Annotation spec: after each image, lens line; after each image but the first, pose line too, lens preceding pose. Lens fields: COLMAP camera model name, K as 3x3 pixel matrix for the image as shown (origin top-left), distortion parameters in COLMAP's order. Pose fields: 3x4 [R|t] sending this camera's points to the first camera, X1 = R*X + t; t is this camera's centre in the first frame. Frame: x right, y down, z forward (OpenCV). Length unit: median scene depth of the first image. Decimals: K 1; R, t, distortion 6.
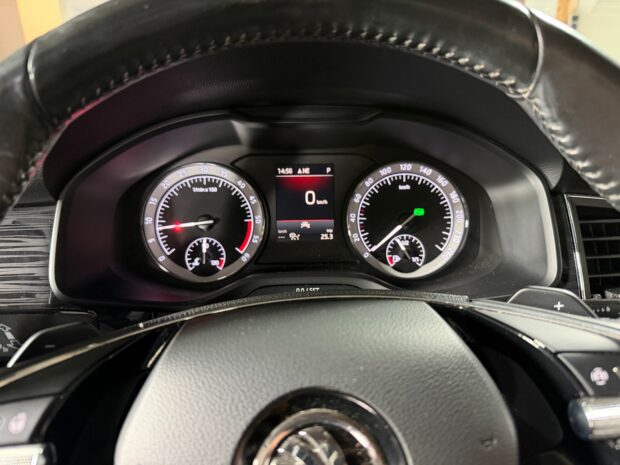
lens RADIAL K [[432.9, 0, 307.2], [0, 432.9, 237.9], [0, 0, 1]] dist [0.025862, -0.037654]
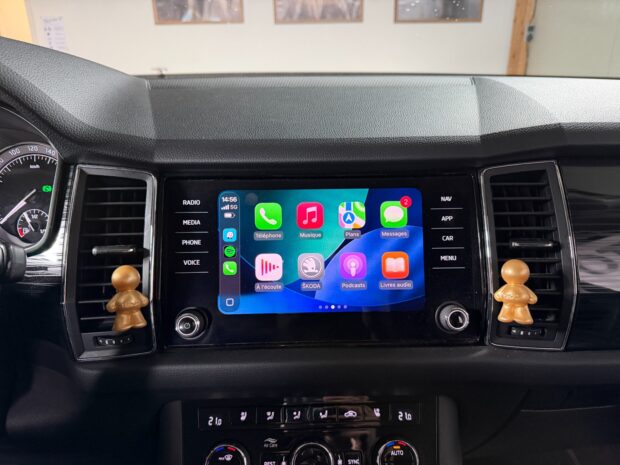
lens RADIAL K [[432.9, 0, 314.8], [0, 432.9, 234.6], [0, 0, 1]] dist [0.025862, -0.037654]
pose [[0.999994, -0.001571, 0.003245, 0.950468], [0.001666, 0.999571, -0.029247, 0.092441], [-0.003198, 0.029252, 0.999567, -0.113016]]
